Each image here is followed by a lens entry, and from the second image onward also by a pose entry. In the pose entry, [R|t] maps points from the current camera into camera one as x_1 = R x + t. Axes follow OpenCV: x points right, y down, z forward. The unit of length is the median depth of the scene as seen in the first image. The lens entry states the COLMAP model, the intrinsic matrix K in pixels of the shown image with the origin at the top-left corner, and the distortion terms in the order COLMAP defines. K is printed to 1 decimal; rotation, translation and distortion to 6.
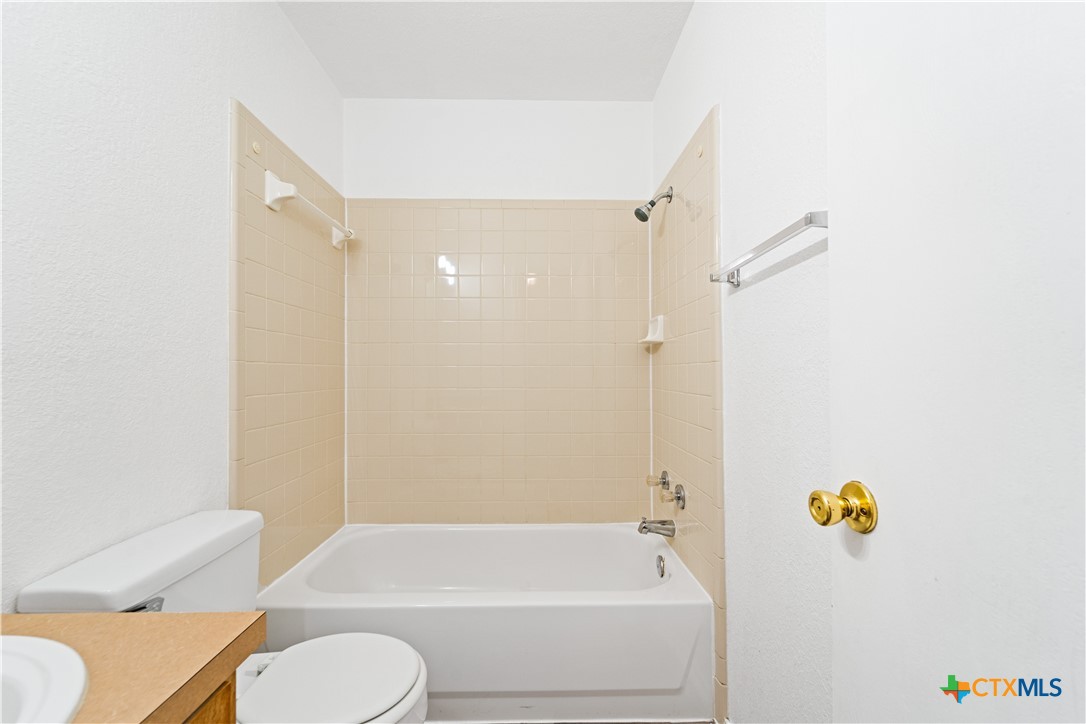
lens RADIAL K [[446.7, 0, 543.8], [0, 446.7, 360.9], [0, 0, 1]] dist [0.001858, -0.001816]
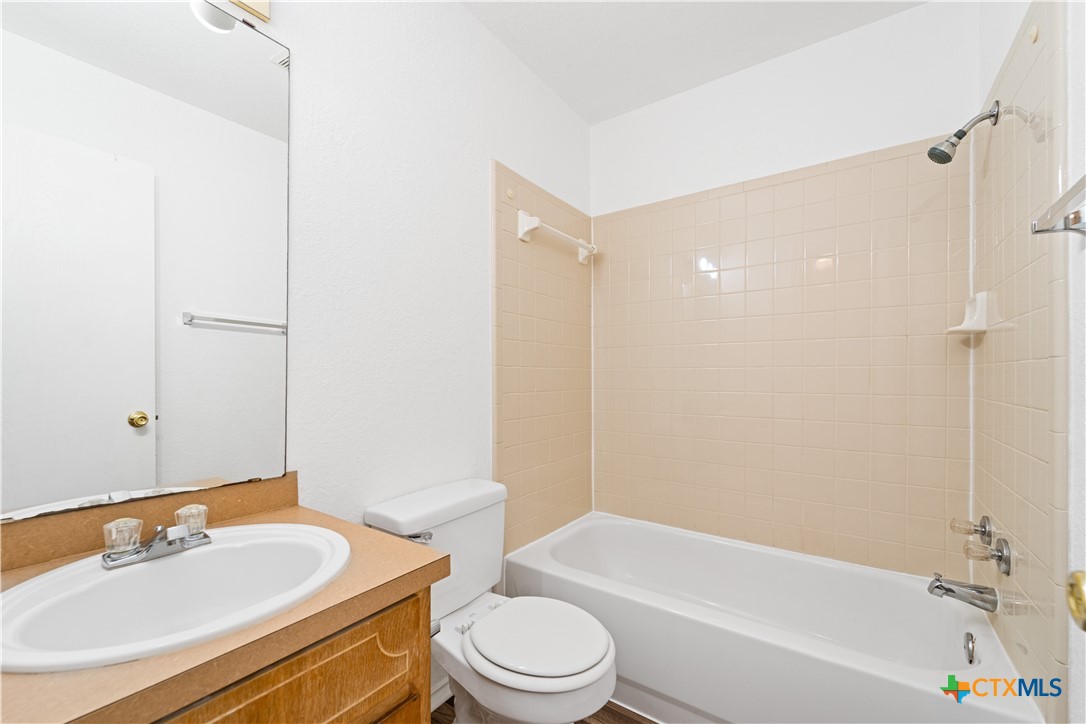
lens RADIAL K [[446.7, 0, 541.5], [0, 446.7, 371.4], [0, 0, 1]] dist [0.001858, -0.001816]
pose [[0.804190, -0.005823, -0.594343, 0.136023], [0.016151, 0.999797, 0.012059, 0.001992], [0.594152, -0.019297, 0.804121, 0.037217]]
